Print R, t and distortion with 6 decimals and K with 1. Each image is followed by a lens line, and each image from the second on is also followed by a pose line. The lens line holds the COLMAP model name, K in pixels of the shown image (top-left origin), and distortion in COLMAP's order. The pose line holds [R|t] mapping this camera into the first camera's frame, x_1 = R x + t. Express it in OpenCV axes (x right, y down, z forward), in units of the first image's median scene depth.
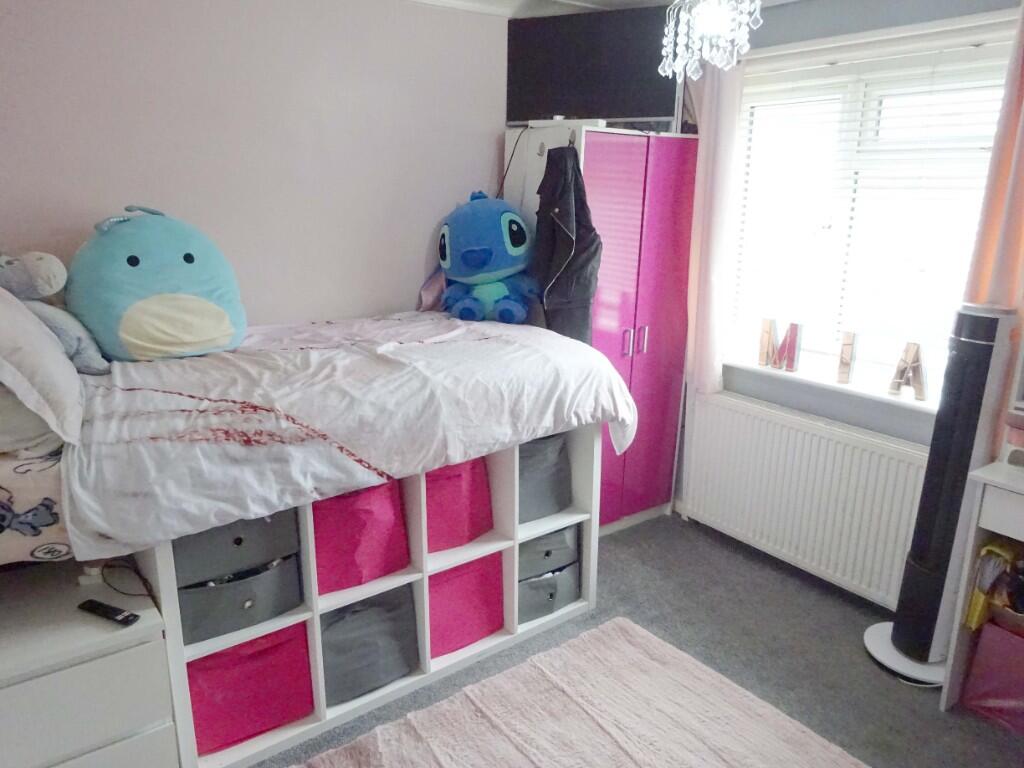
lens RADIAL K [[748.4, 0, 512.0], [0, 748.4, 384.0], [0, 0, 1]] dist [-0.011207, -0.004828]
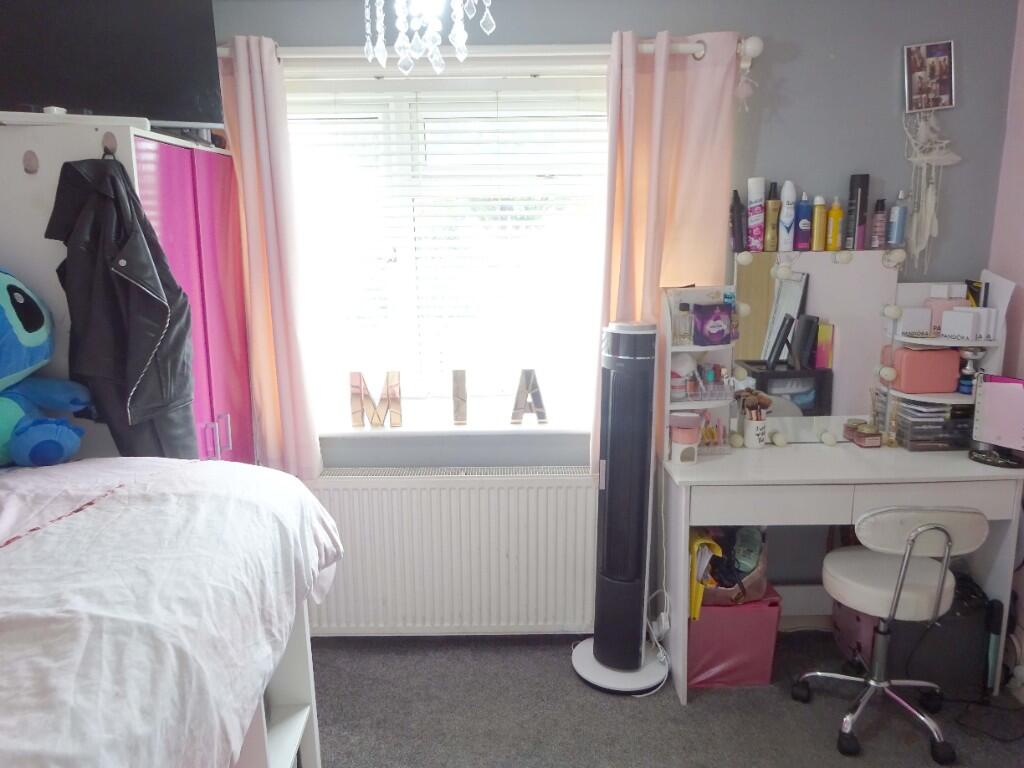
lens RADIAL K [[748.4, 0, 512.0], [0, 748.4, 384.0], [0, 0, 1]] dist [-0.011207, -0.004828]
pose [[0.572880, -0.196301, 0.795785, -0.258298], [0.224319, 0.971379, 0.078130, -0.113211], [-0.788346, 0.133751, 0.600518, 0.401310]]
